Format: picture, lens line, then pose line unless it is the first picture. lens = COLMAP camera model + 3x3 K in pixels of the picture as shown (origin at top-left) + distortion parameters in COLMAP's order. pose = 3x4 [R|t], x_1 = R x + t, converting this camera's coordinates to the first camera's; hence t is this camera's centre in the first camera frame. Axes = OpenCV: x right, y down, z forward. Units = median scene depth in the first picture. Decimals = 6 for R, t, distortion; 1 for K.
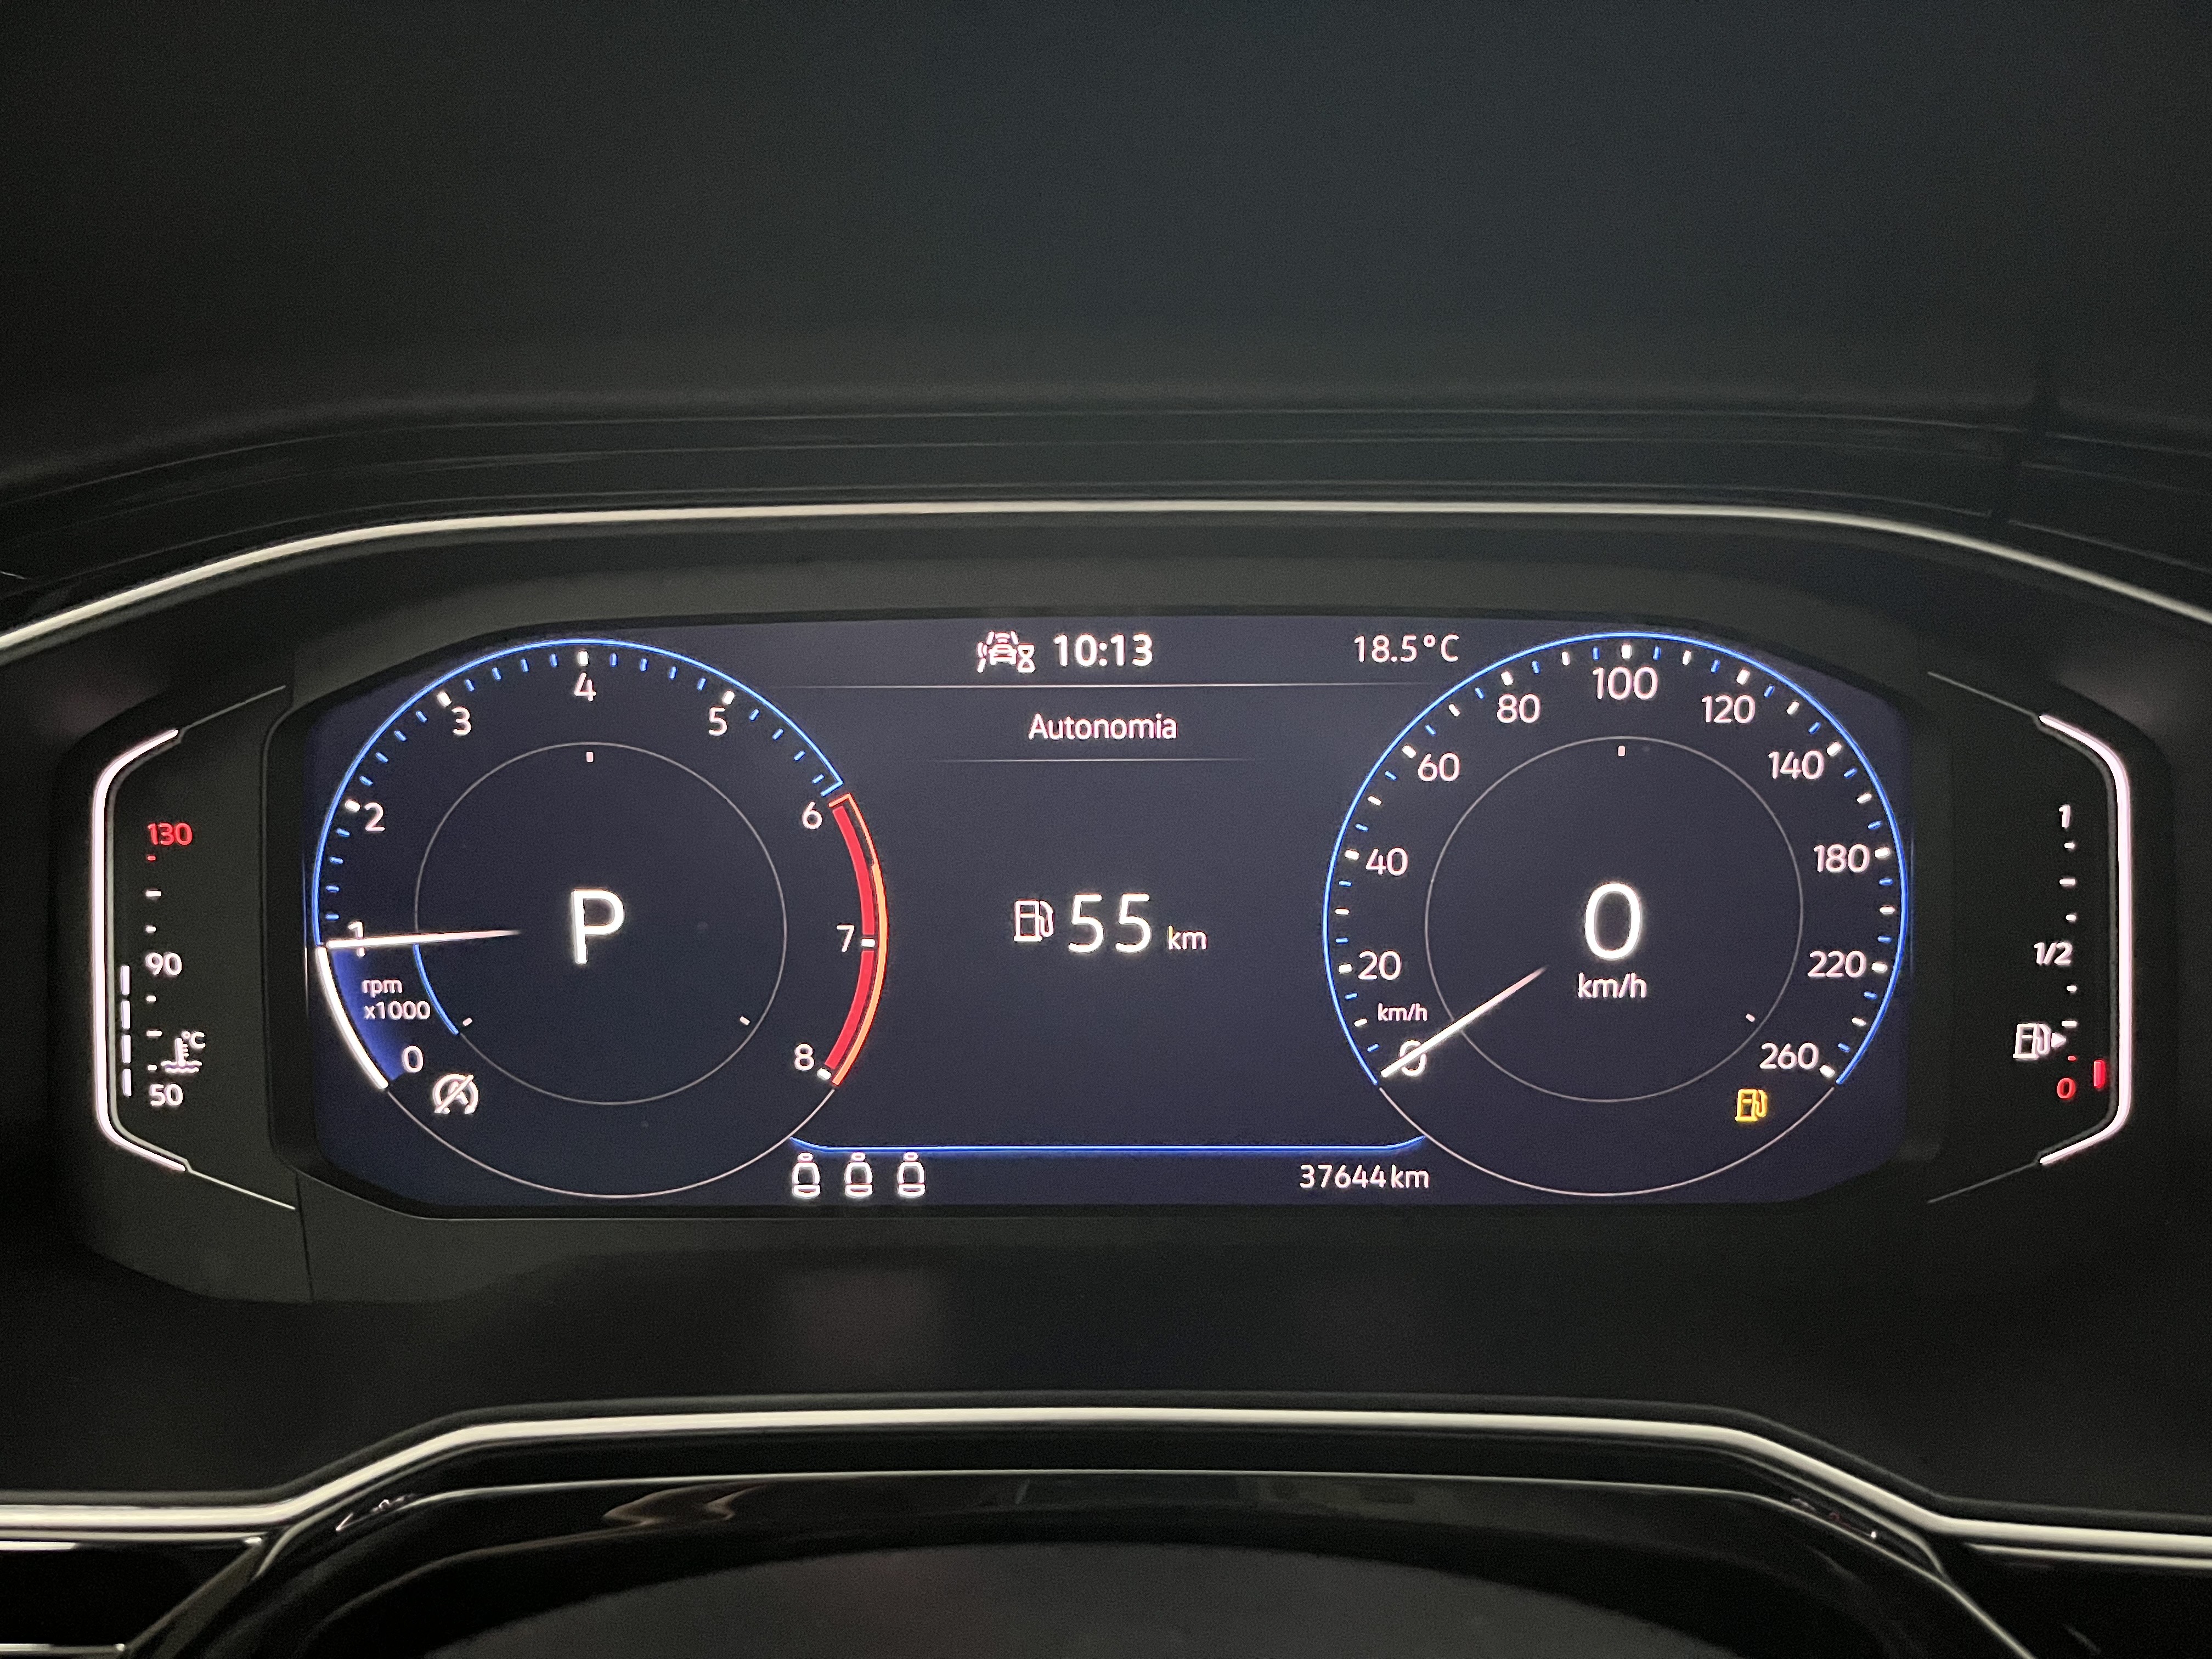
lens RADIAL K [[1676.4, 0, 1109.5], [0, 1676.4, 833.1], [0, 0, 1]] dist [0.054421, -0.068083]
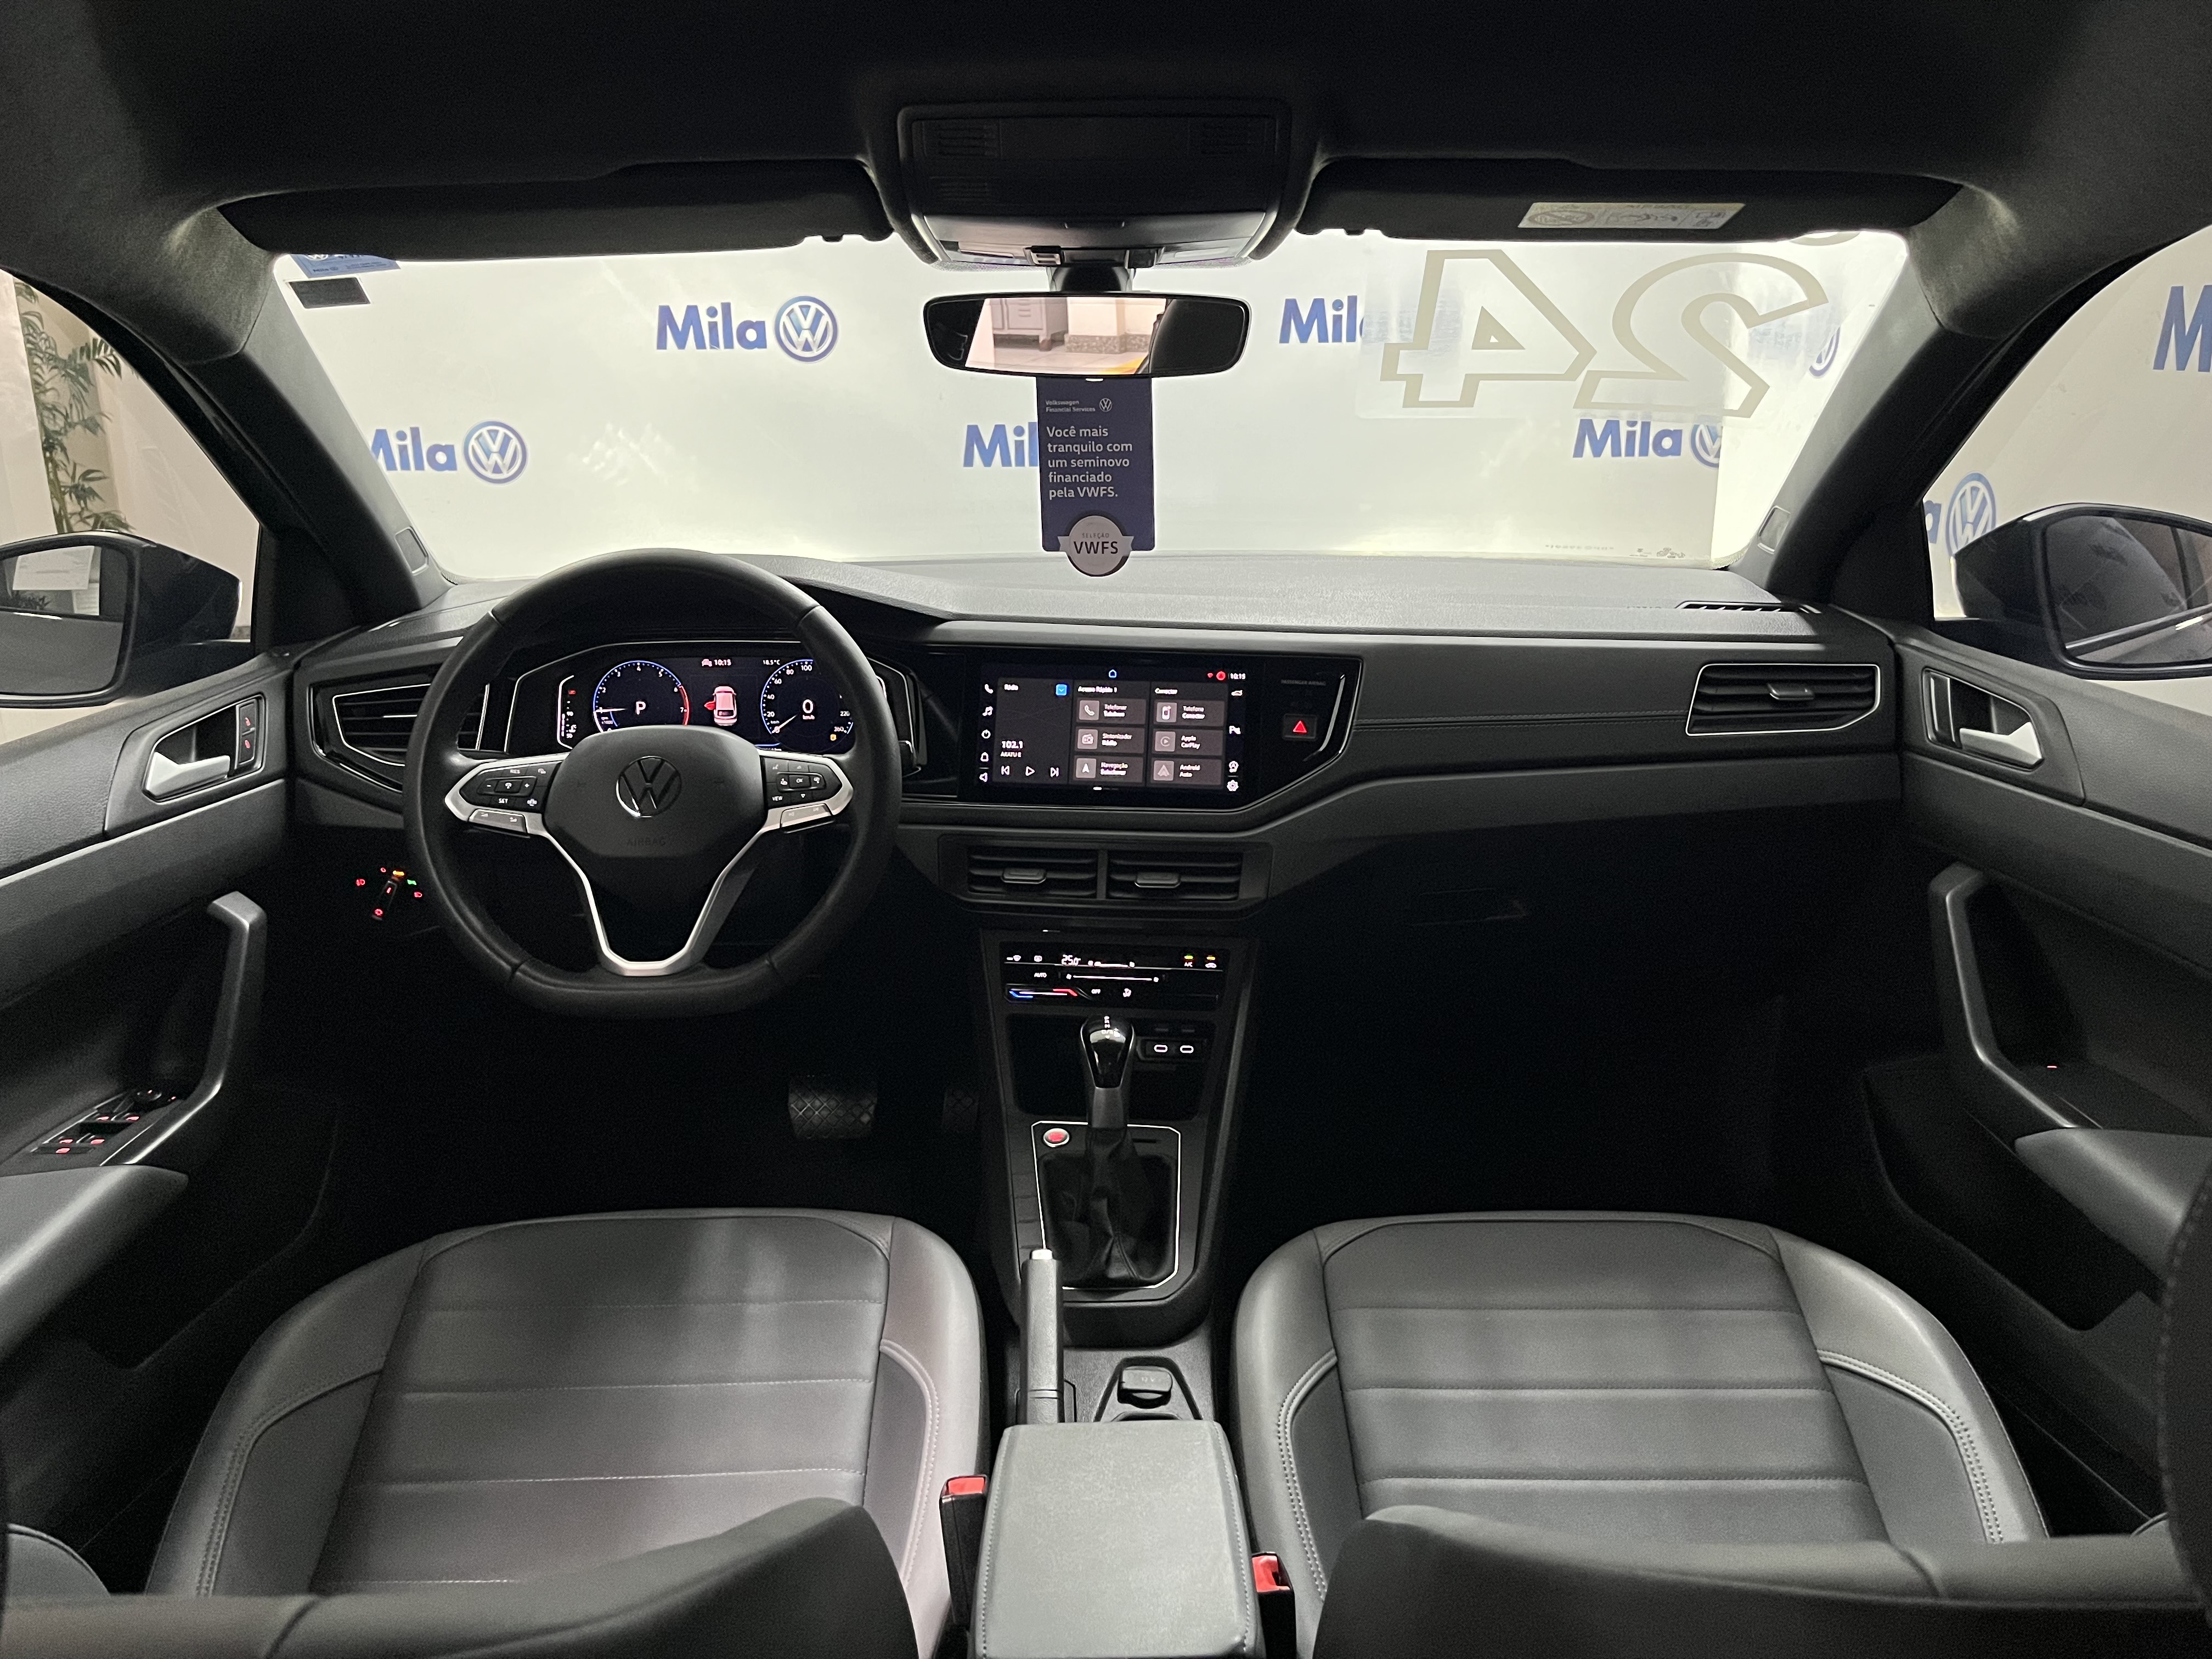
lens RADIAL K [[1676.4, 0, 1101.5], [0, 1676.4, 825.4], [0, 0, 1]] dist [0.054421, -0.068083]
pose [[0.999403, -0.004762, 0.034232, 1.158330], [0.004328, 0.999909, 0.012738, 0.413261], [-0.034289, -0.012582, 0.999333, -5.178806]]
